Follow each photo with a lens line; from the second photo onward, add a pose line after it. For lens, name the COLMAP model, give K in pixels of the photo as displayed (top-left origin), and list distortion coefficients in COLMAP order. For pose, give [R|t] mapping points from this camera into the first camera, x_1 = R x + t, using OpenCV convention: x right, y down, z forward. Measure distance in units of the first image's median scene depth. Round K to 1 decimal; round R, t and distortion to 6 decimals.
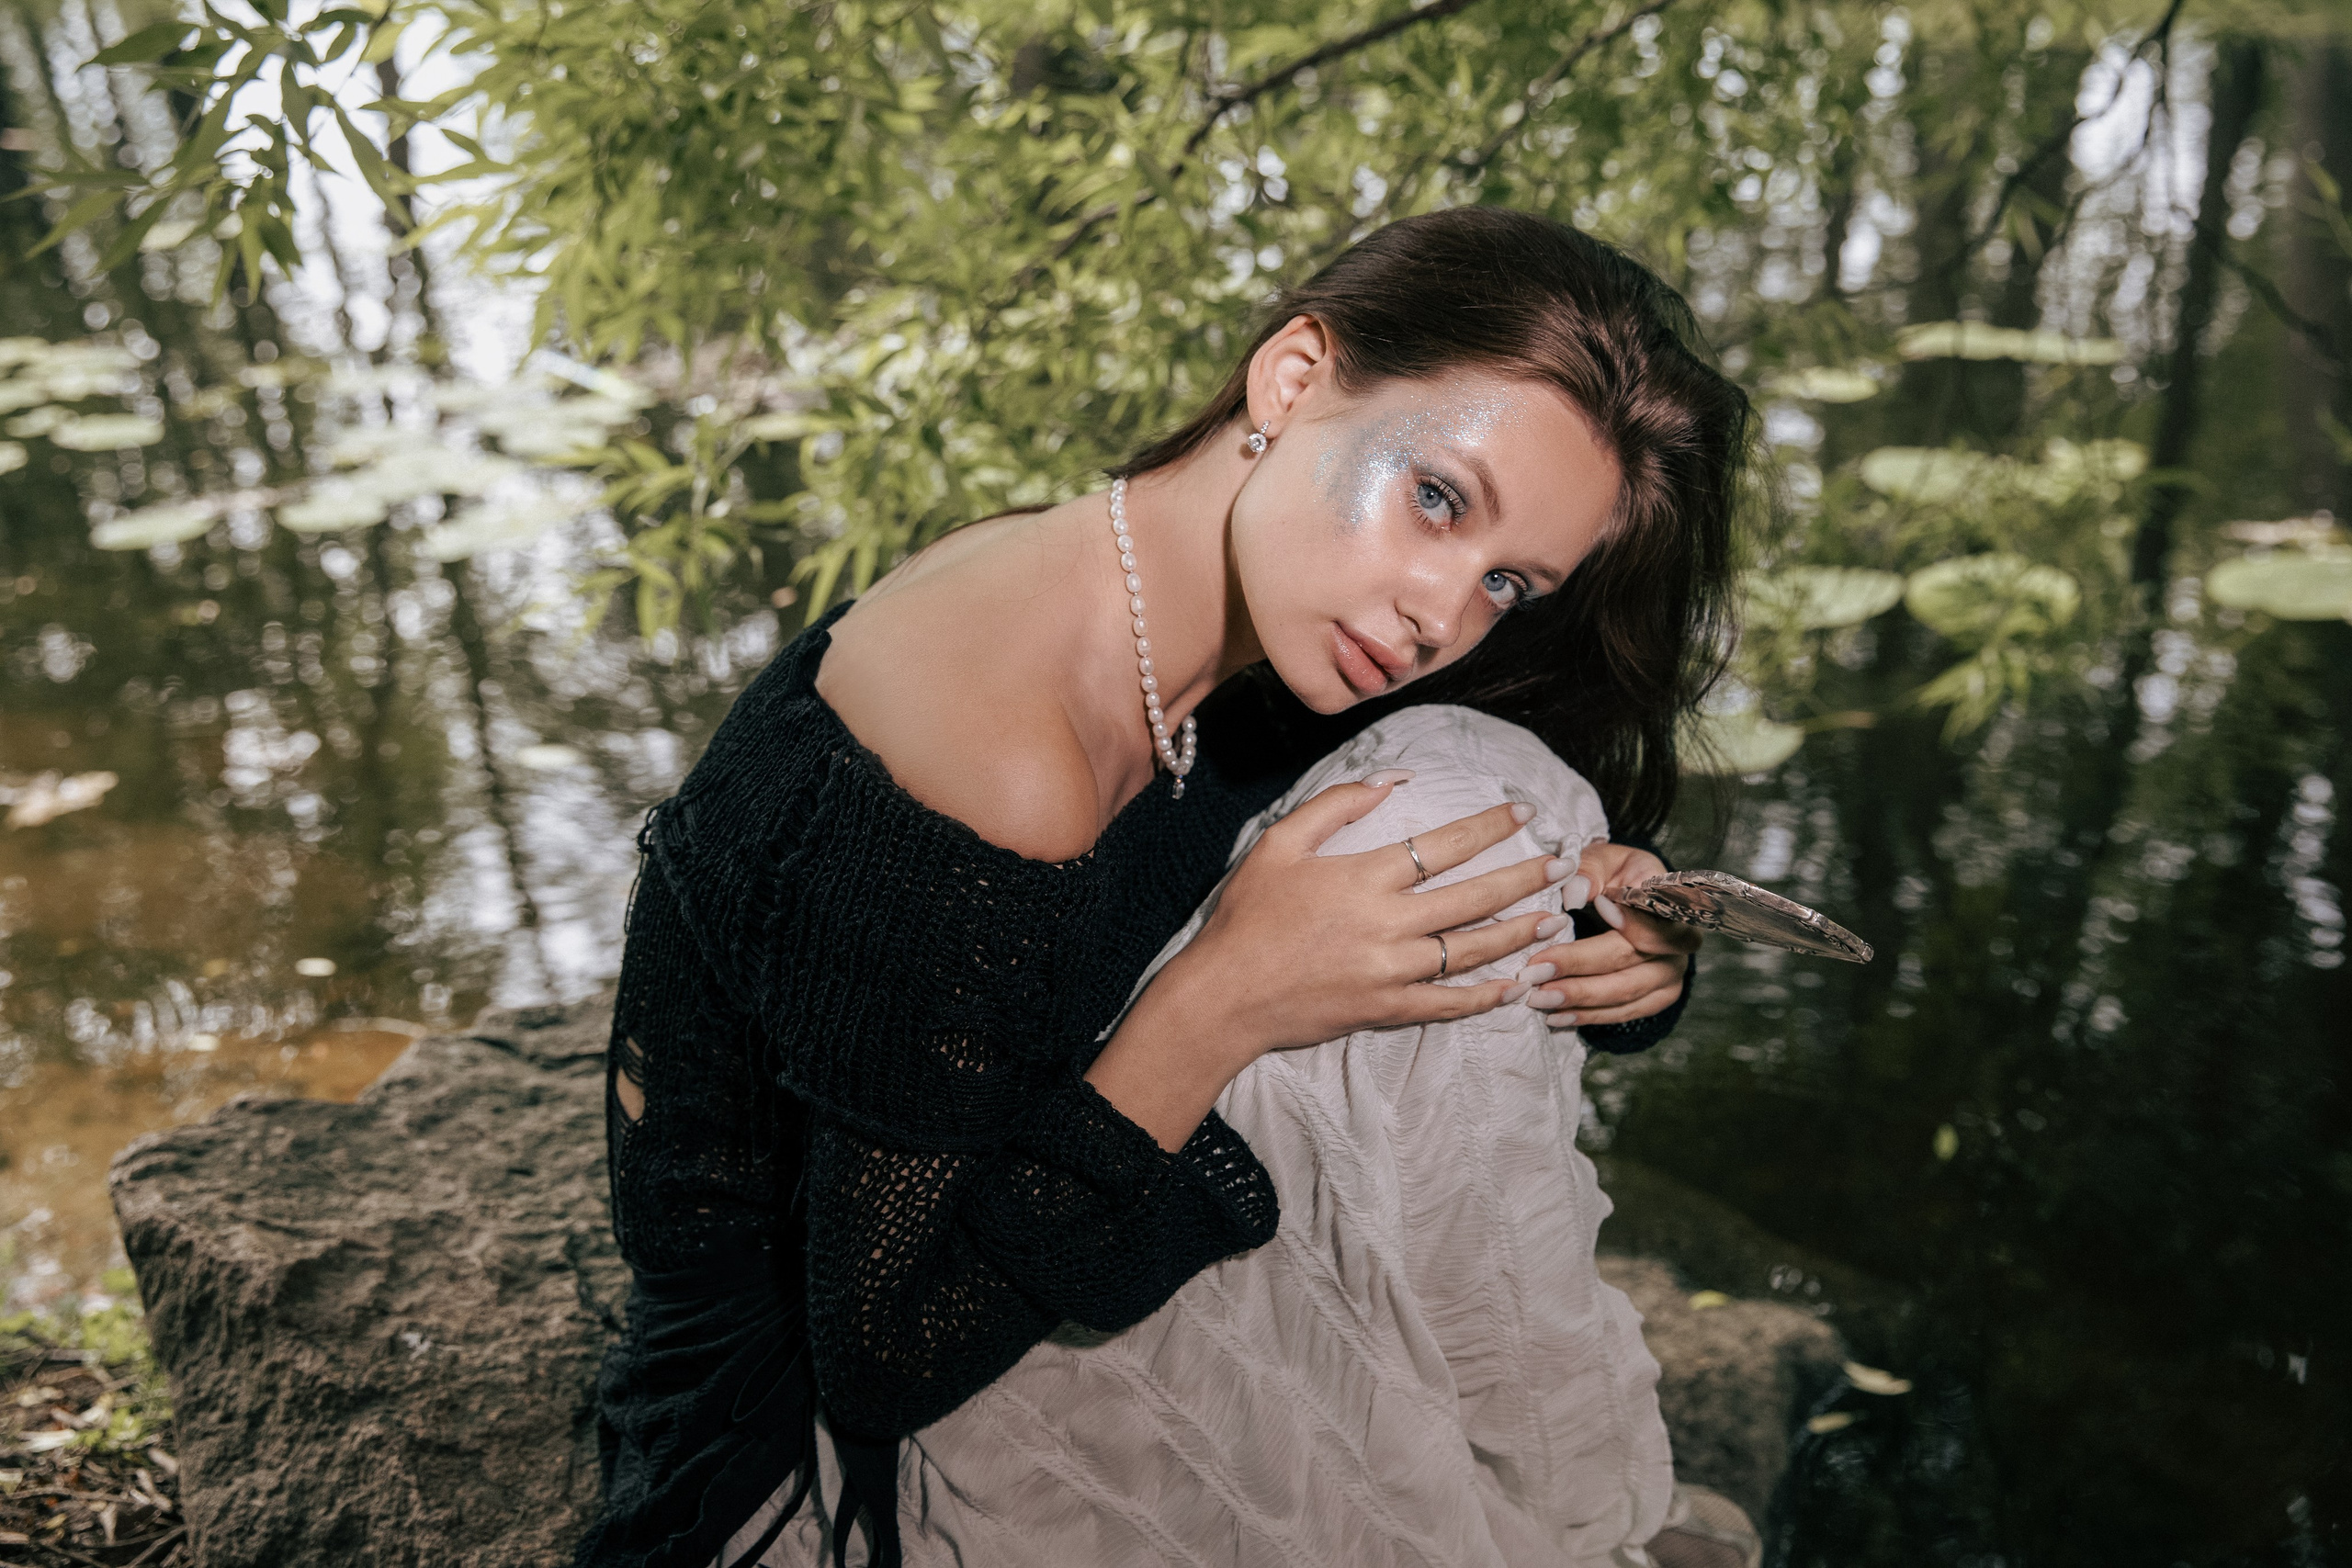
lens RADIAL K [[2517.0, 0, 1185.4], [0, 2517.0, 786.7], [0, 0, 1]] dist [-0.000574, 0.000000]
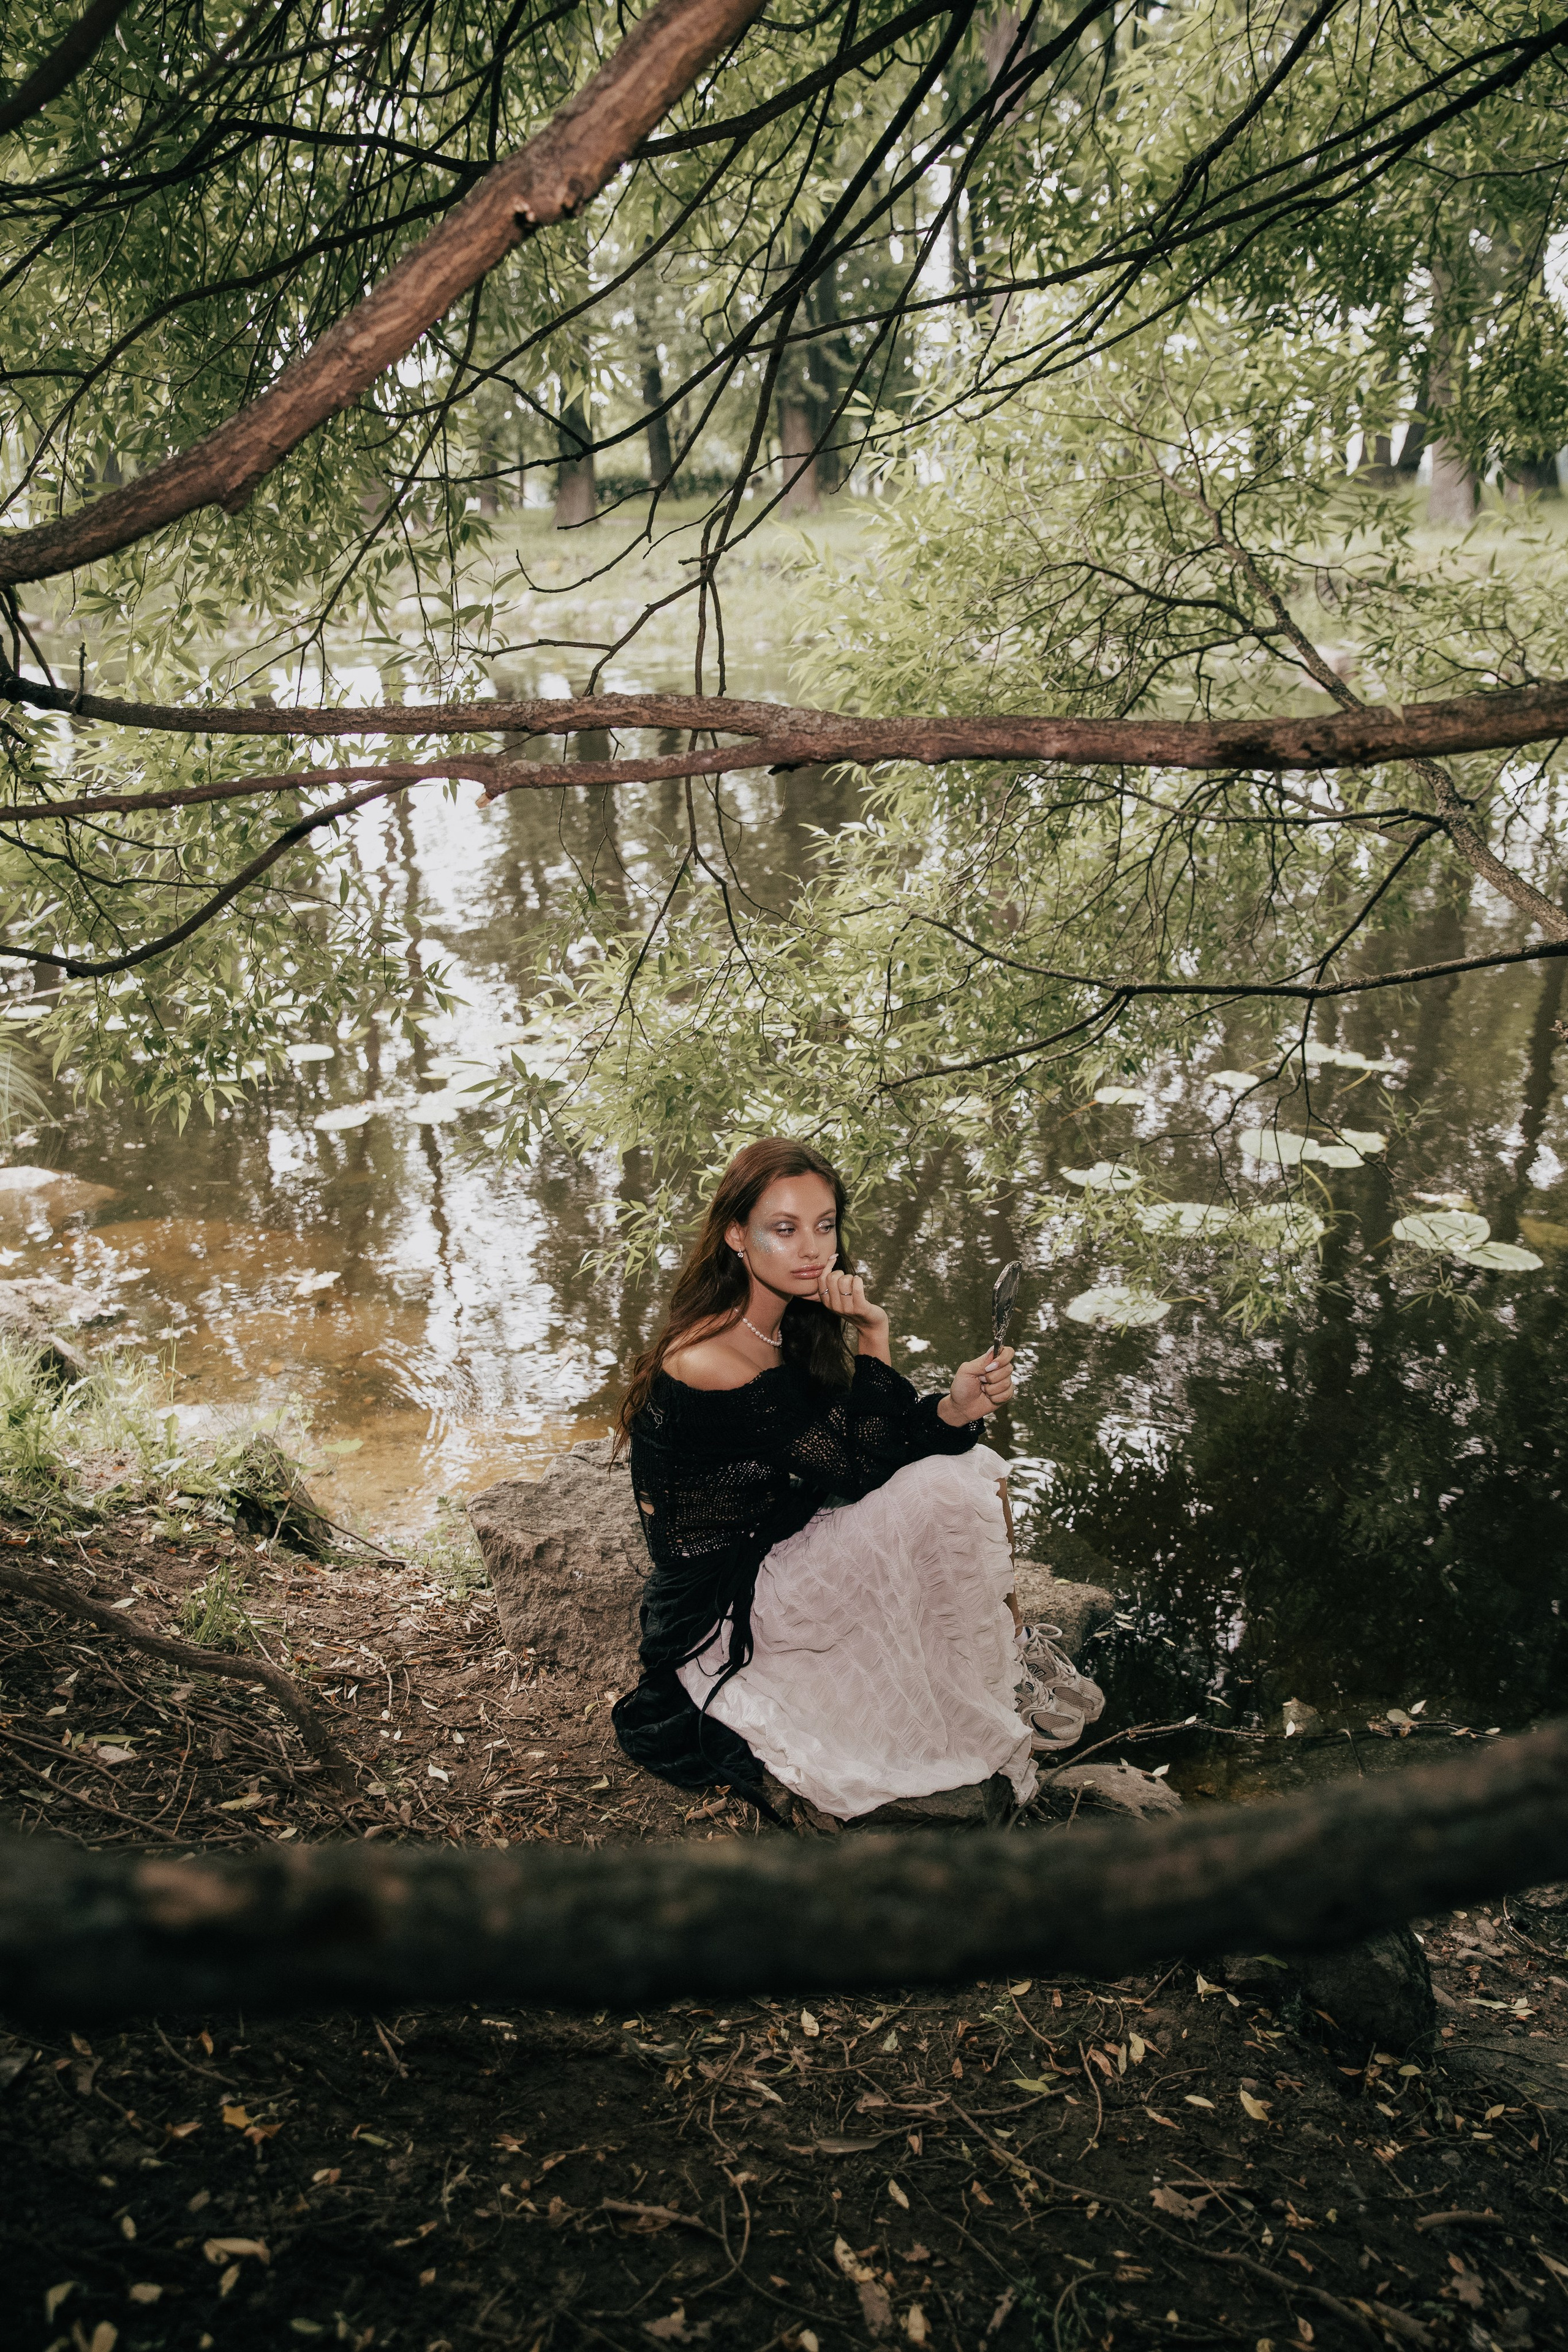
lens RADIAL K [[1794.4, 0, 790.6], [0, 1794.4, 1178.8], [0, 0, 1]] dist [-0.093329, -0.002358]
pose [[0.997122, 0.051277, -0.055837, 0.038964], [-0.050989, 0.998678, 0.006585, -0.270058], [0.056100, -0.003719, 0.998418, -1.077586]]
